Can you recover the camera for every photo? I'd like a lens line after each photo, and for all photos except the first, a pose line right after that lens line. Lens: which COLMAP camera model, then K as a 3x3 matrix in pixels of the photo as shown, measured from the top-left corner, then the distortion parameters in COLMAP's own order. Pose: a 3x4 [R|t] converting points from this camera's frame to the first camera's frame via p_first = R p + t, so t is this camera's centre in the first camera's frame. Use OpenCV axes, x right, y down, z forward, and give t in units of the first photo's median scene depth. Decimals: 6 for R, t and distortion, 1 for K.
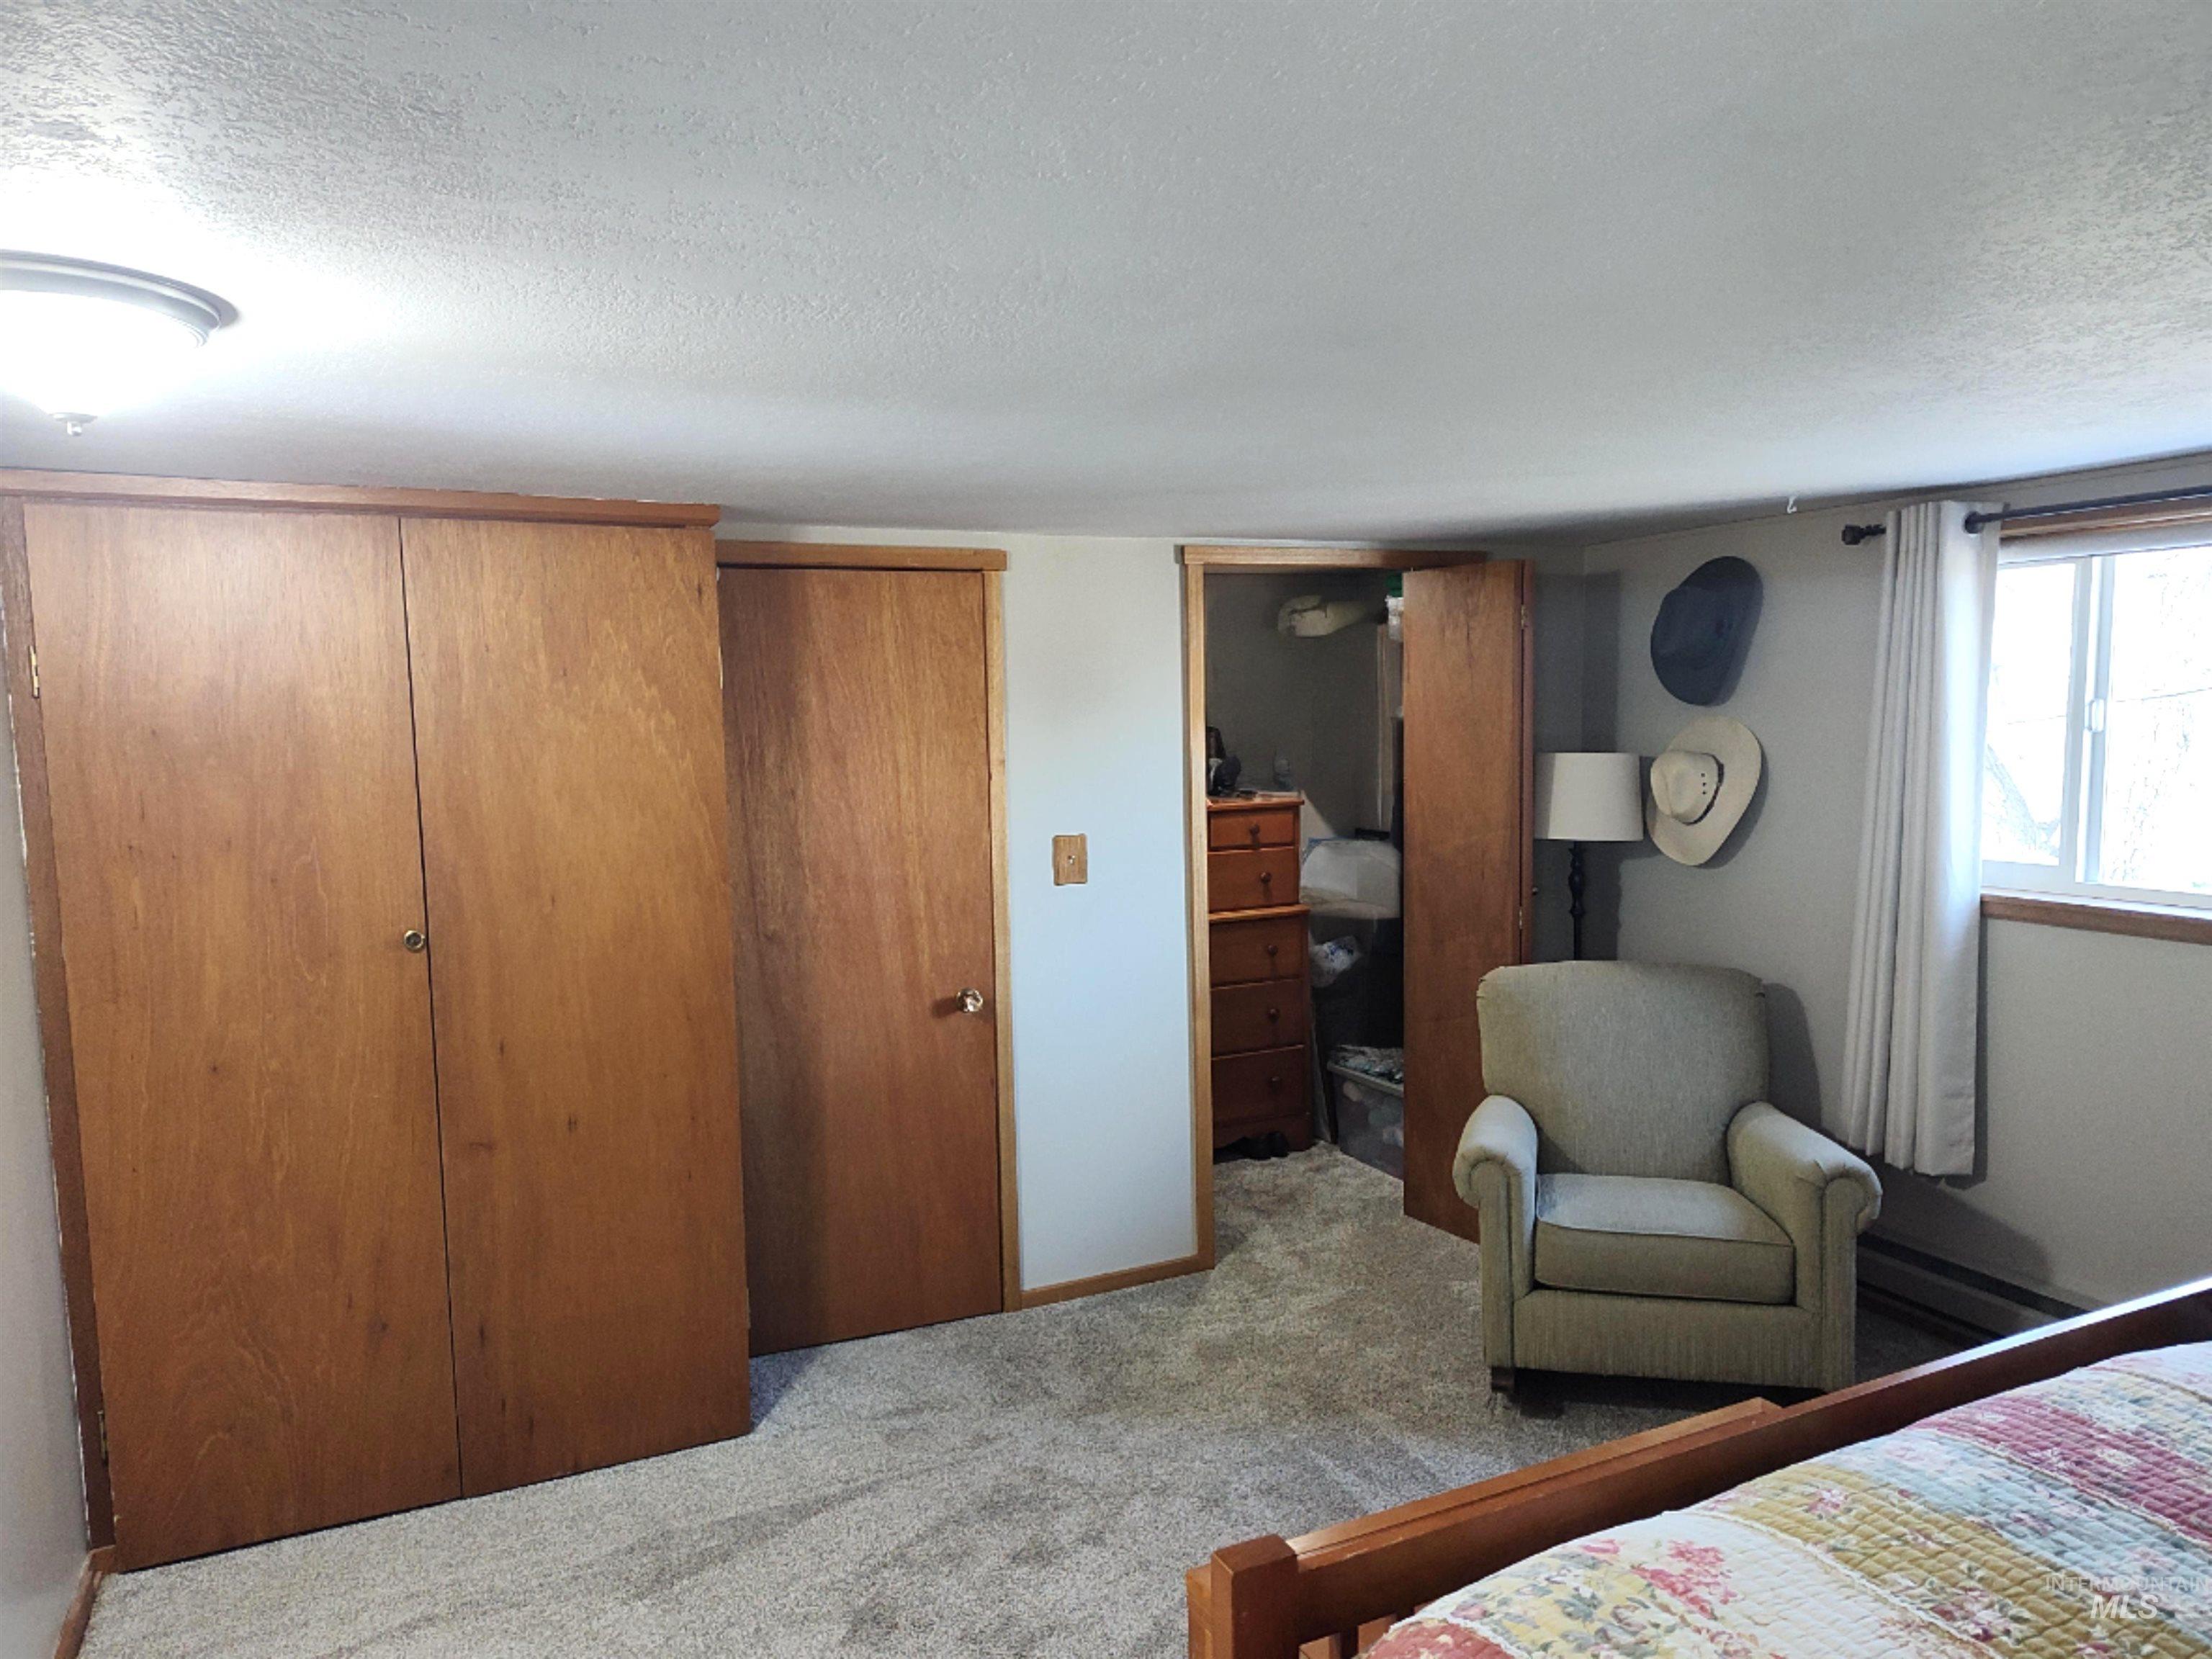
lens RADIAL K [[1521.3, 0, 1113.0], [0, 1521.3, 872.4], [0, 0, 1]] dist [0.033233, -0.041447]
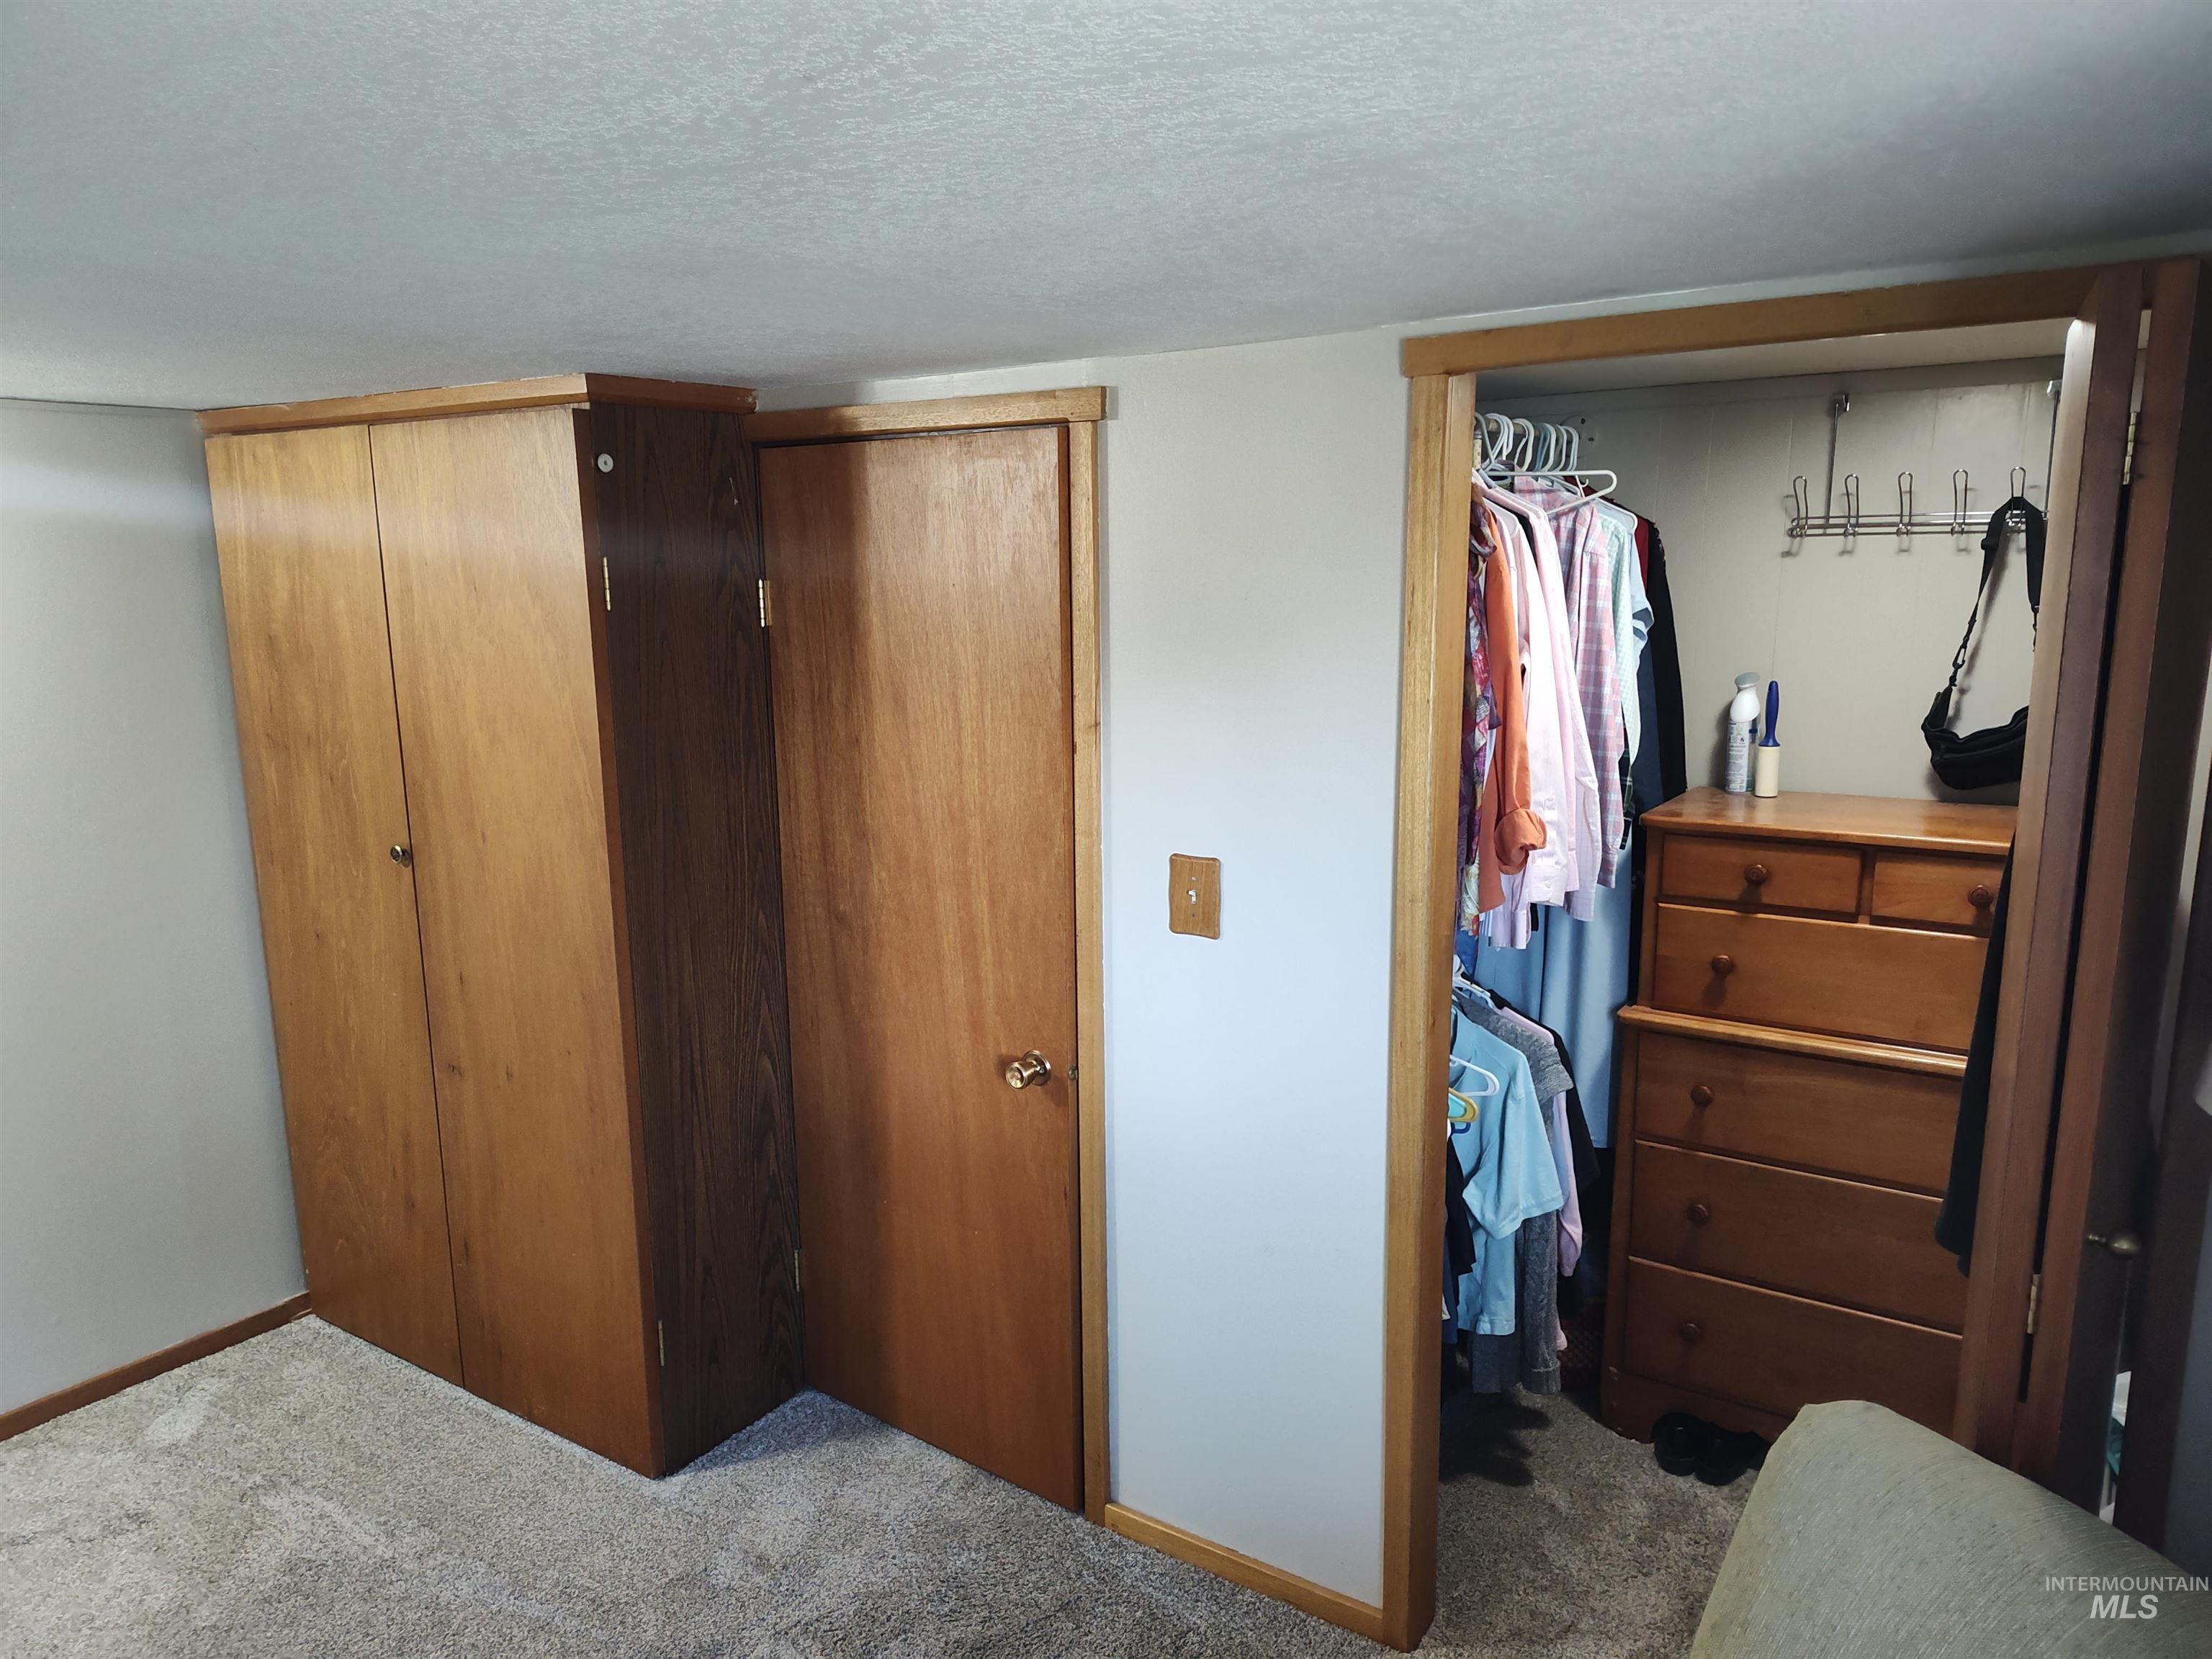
lens RADIAL K [[1521.3, 0, 1113.0], [0, 1521.3, 872.4], [0, 0, 1]] dist [0.033233, -0.041447]
pose [[0.503081, 0.186961, -0.843774, 0.505561], [-0.097563, 0.982365, 0.159499, -0.120391], [0.858715, 0.002080, 0.512450, 0.708679]]
